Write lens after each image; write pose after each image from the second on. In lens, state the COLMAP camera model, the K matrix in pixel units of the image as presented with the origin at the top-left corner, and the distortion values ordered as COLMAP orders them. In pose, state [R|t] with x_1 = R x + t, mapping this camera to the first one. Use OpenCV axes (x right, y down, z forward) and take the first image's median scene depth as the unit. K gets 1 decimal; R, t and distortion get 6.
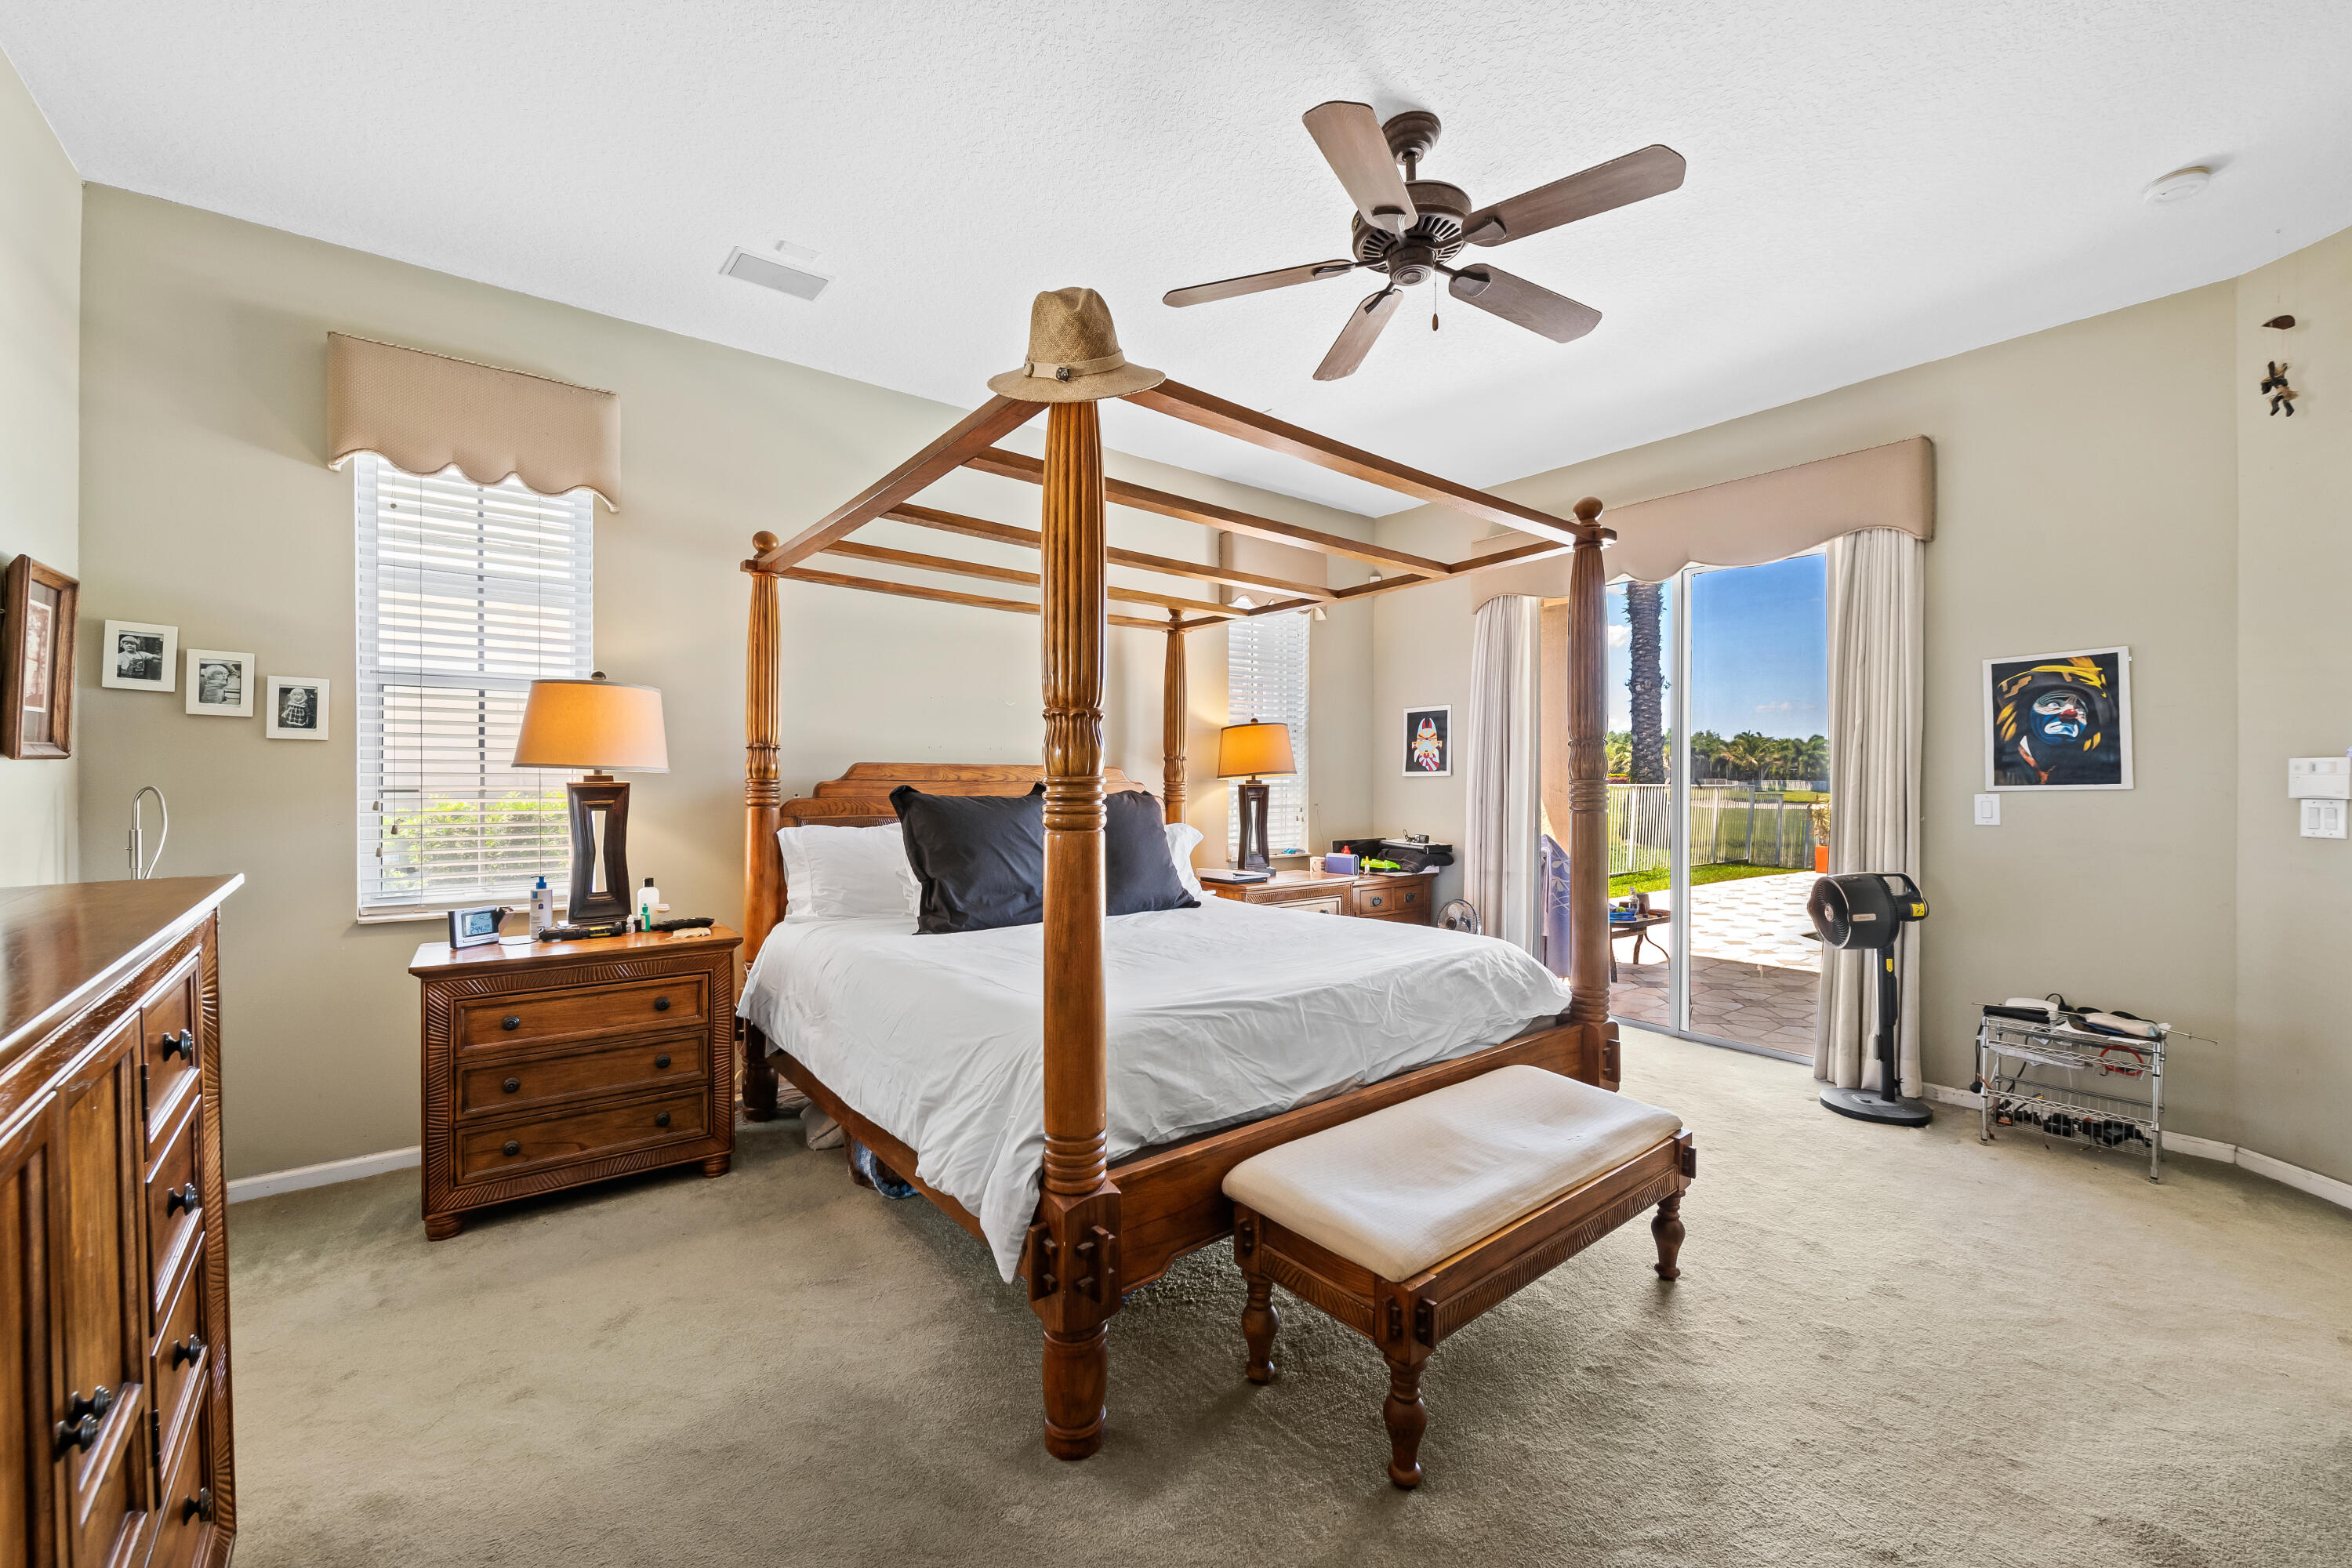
lens RADIAL K [[923.4, 0, 1188.0], [0, 923.4, 779.5], [0, 0, 1]] dist [0.001327, -0.002988]
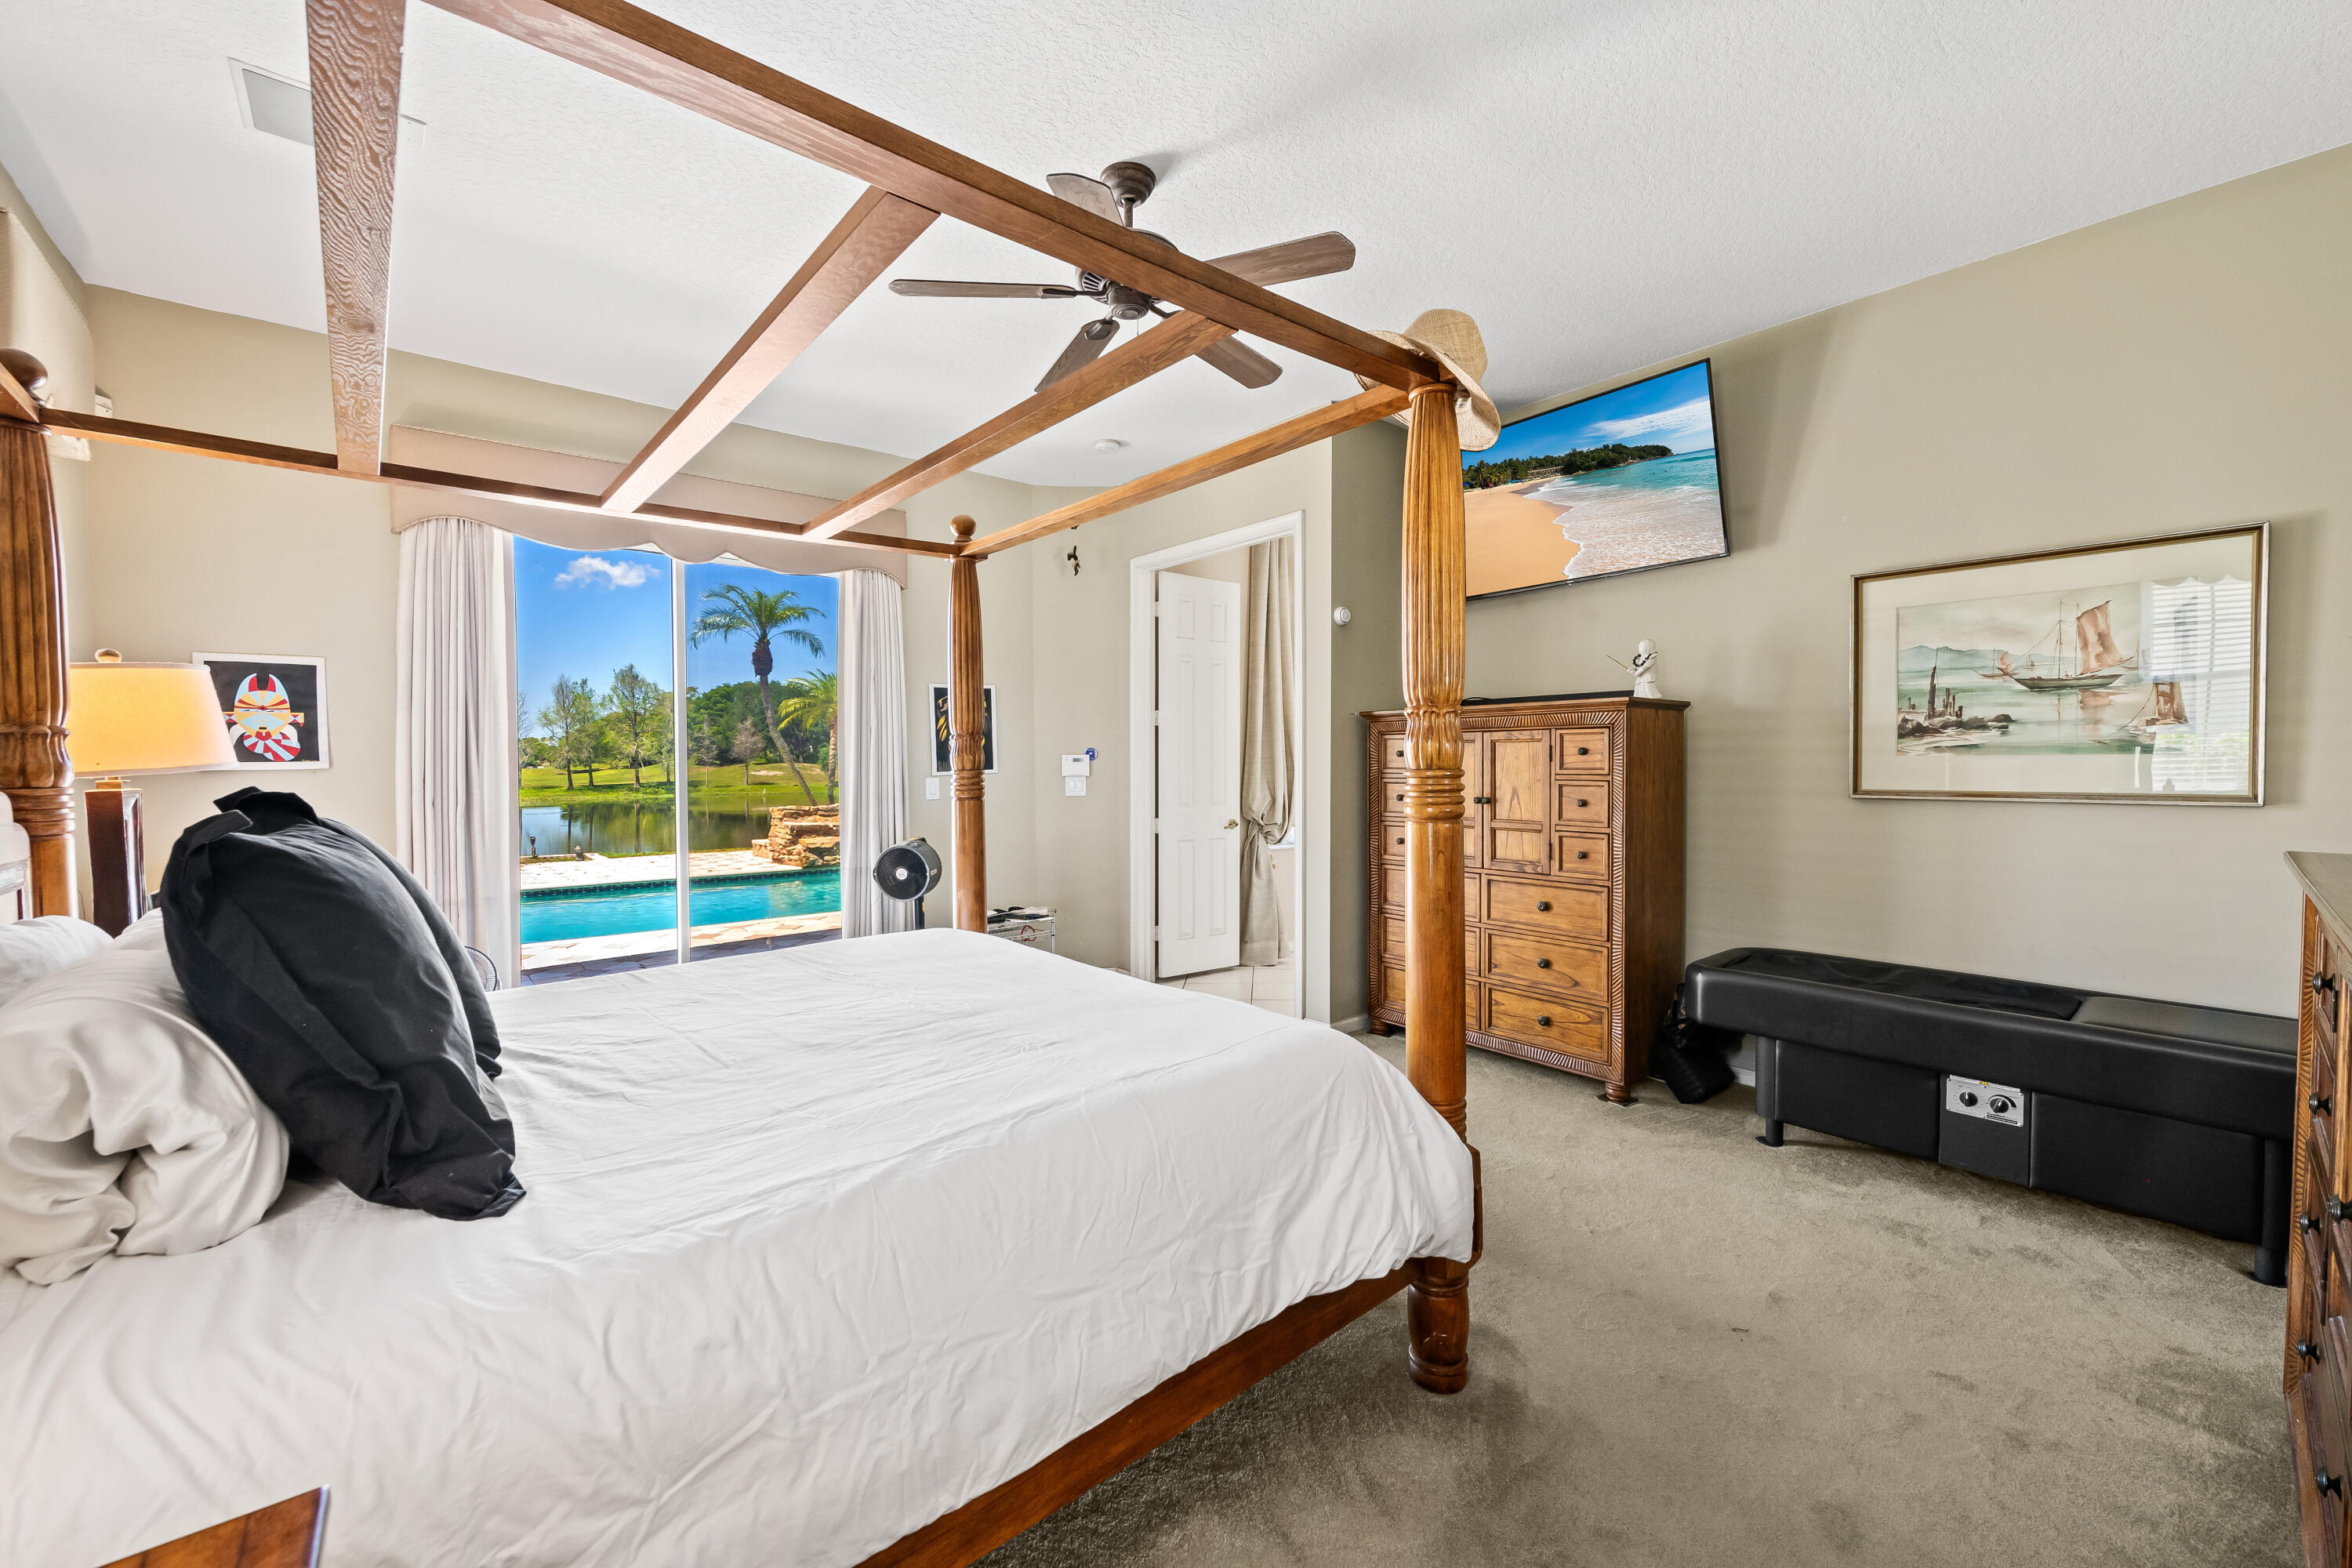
lens RADIAL K [[923.4, 0, 1188.0], [0, 923.4, 779.5], [0, 0, 1]] dist [0.001327, -0.002988]
pose [[-0.042189, -0.014339, 0.999007, -0.375035], [0.013546, 0.999797, 0.014922, 0.001858], [-0.999018, 0.014162, -0.041986, 0.429649]]
